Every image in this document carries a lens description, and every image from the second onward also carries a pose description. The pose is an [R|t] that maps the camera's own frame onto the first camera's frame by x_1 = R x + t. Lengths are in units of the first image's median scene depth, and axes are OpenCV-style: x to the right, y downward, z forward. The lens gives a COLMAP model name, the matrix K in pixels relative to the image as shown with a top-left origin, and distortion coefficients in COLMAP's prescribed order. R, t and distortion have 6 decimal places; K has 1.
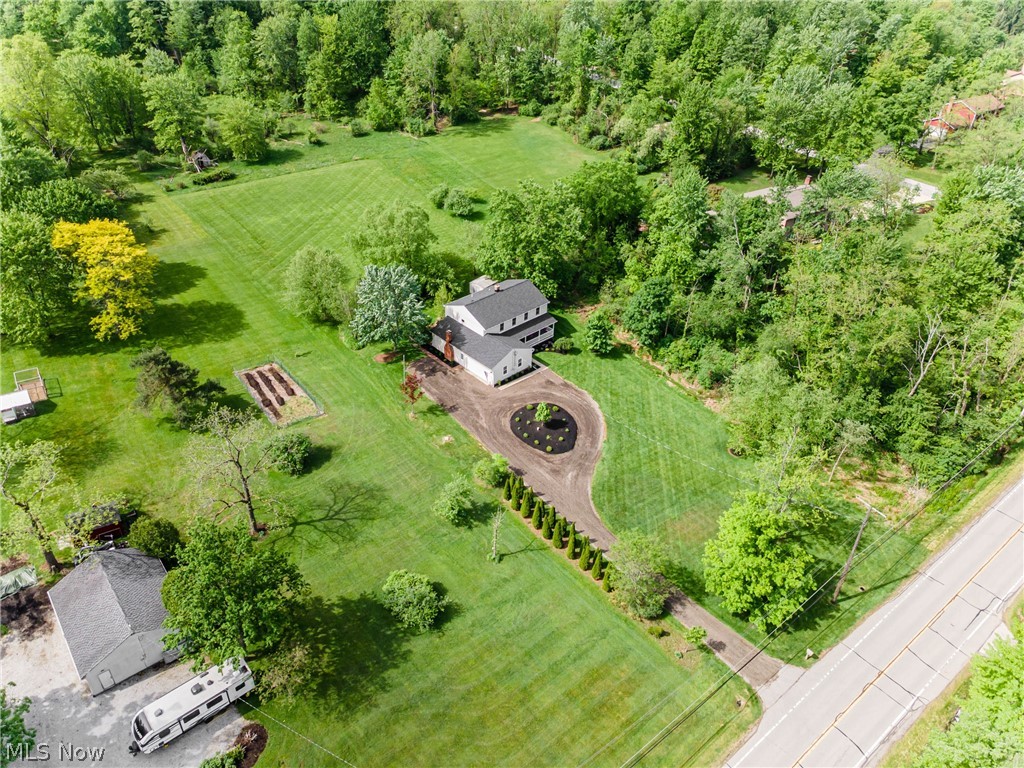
lens RADIAL K [[741.2, 0, 507.6], [0, 741.2, 383.9], [0, 0, 1]] dist [0.023293, 0.043034]
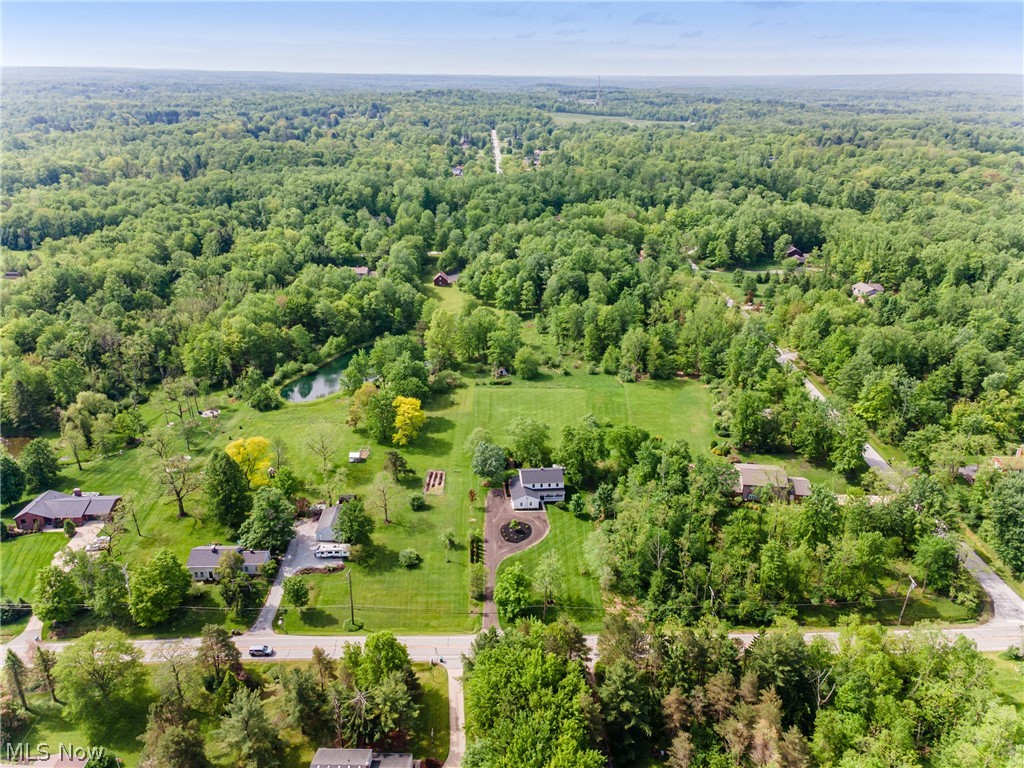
lens RADIAL K [[741.2, 0, 507.6], [0, 741.2, 383.9], [0, 0, 1]] dist [0.023293, 0.043034]
pose [[0.792885, 0.213302, -0.570820, 1.011253], [-0.335302, 0.934893, -0.116395, -0.073579], [0.508829, 0.283685, 0.812783, -0.785916]]
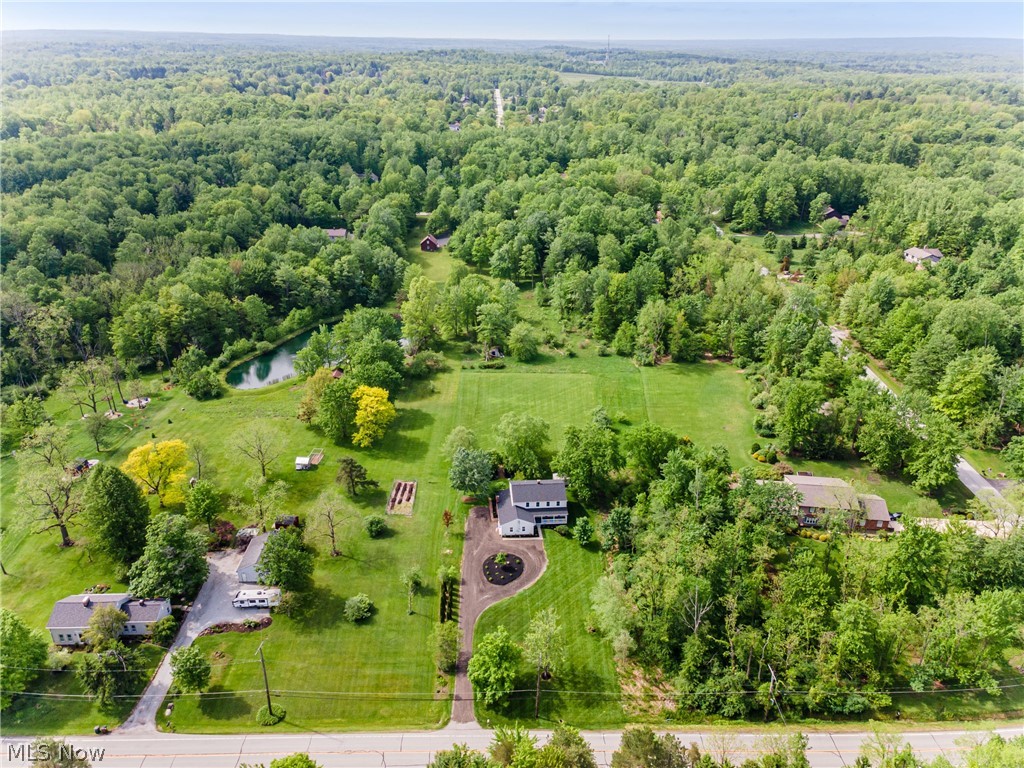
lens RADIAL K [[741.2, 0, 507.6], [0, 741.2, 383.9], [0, 0, 1]] dist [0.023293, 0.043034]
pose [[0.787692, 0.239581, -0.567576, 0.774495], [-0.340265, 0.937203, -0.076621, -0.175712], [0.513577, 0.253480, 0.819748, -0.409495]]
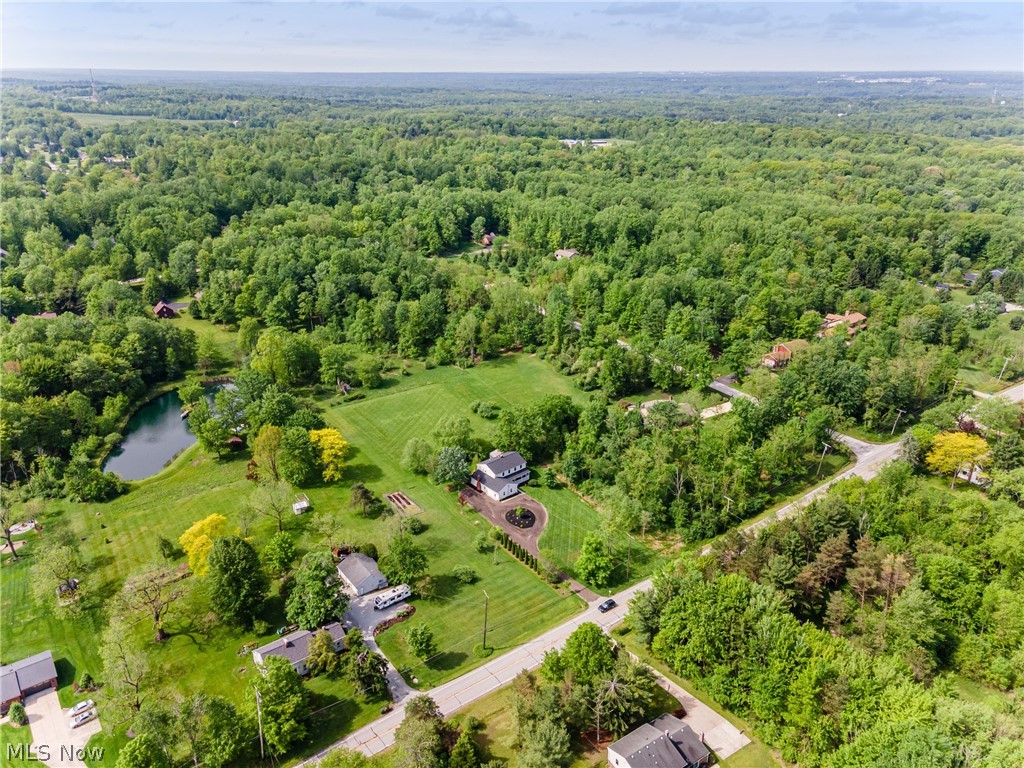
lens RADIAL K [[752.2, 0, 502.6], [0, 752.2, 384.6], [0, 0, 1]] dist [0.059646, -0.001165]
pose [[0.998430, -0.012903, -0.054508, 0.106506], [0.000903, 0.976690, -0.214653, 0.130559], [0.056007, 0.214267, 0.975168, -1.122170]]
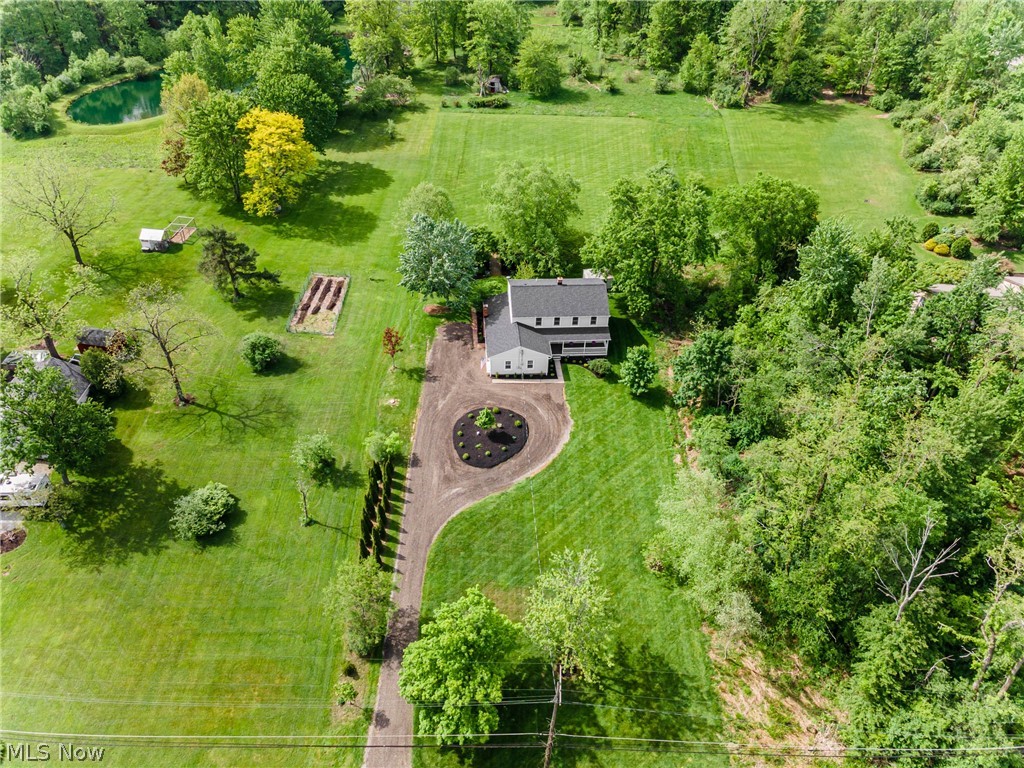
lens RADIAL K [[761.8, 0, 512.0], [0, 761.8, 384.0], [0, 0, 1]] dist [0.046511, 0.008533]
pose [[0.776575, 0.389807, -0.494957, 0.434414], [-0.360770, 0.919195, 0.157880, -0.134081], [0.516504, 0.055960, 0.854454, 0.172183]]
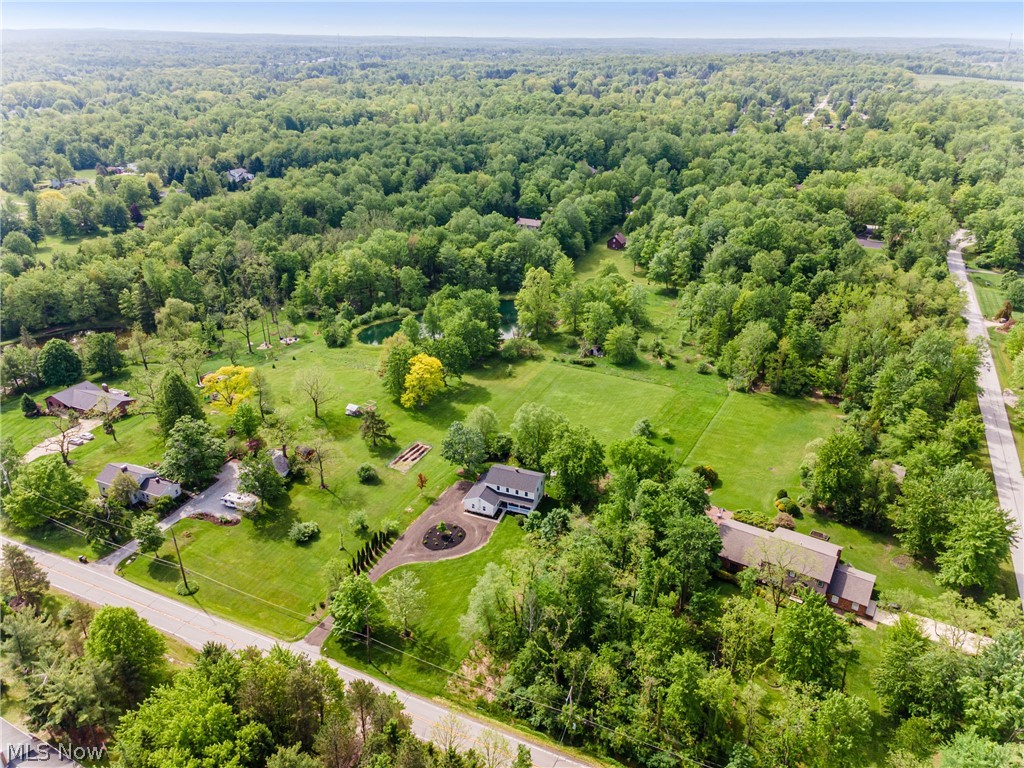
lens RADIAL K [[741.2, 0, 507.6], [0, 741.2, 383.9], [0, 0, 1]] dist [0.023293, 0.043034]
pose [[0.444369, 0.356701, -0.821767, 1.230175], [-0.509204, 0.855286, 0.095899, -0.426590], [0.737053, 0.375832, 0.561697, -0.024829]]
